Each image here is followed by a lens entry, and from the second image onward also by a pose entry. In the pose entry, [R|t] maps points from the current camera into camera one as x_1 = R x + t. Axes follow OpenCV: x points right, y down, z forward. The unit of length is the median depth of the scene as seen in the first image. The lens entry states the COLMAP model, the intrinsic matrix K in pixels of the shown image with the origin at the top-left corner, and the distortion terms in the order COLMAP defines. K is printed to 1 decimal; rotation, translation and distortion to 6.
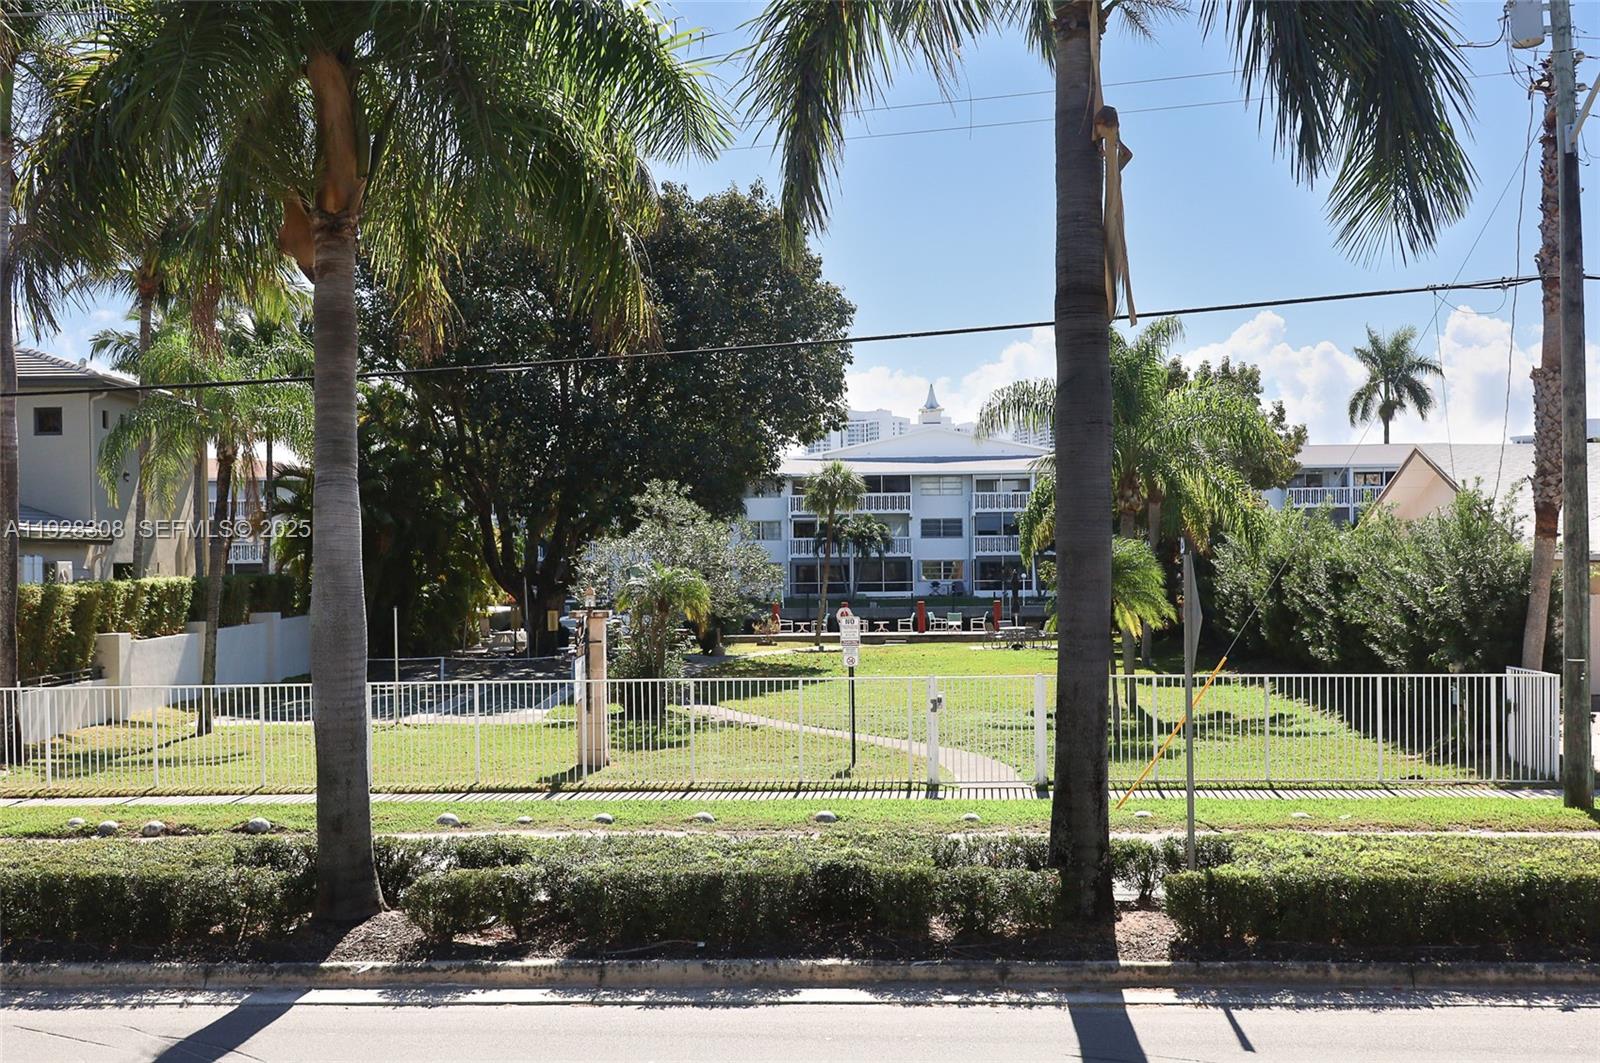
lens RADIAL K [[1756.6, 0, 799.3], [0, 1756.6, 536.2], [0, 0, 1]] dist [-0.001980, 0.000000]
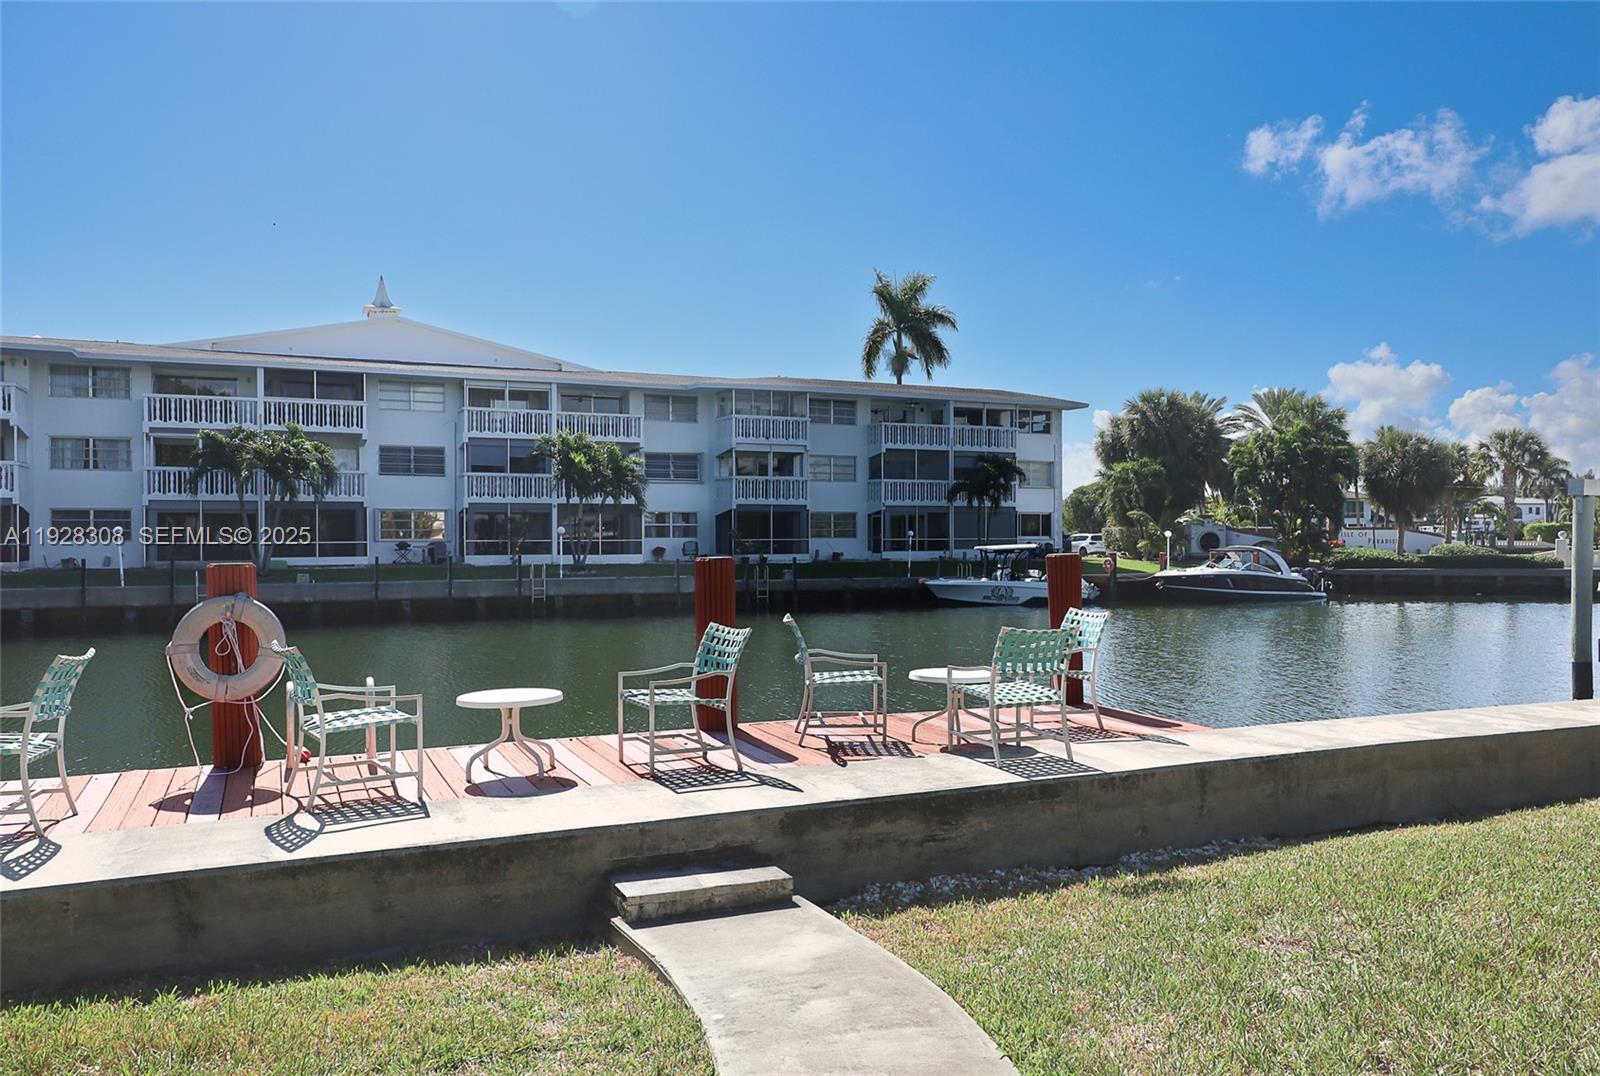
lens RADIAL K [[1150.1, 0, 798.9], [0, 1150.1, 537.3], [0, 0, 1]] dist [0.006124, -0.006096]
pose [[0.892510, 0.007688, 0.450962, 0.016122], [-0.012348, 0.999896, 0.007391, 0.019347], [-0.450858, -0.012165, 0.892513, 0.554283]]
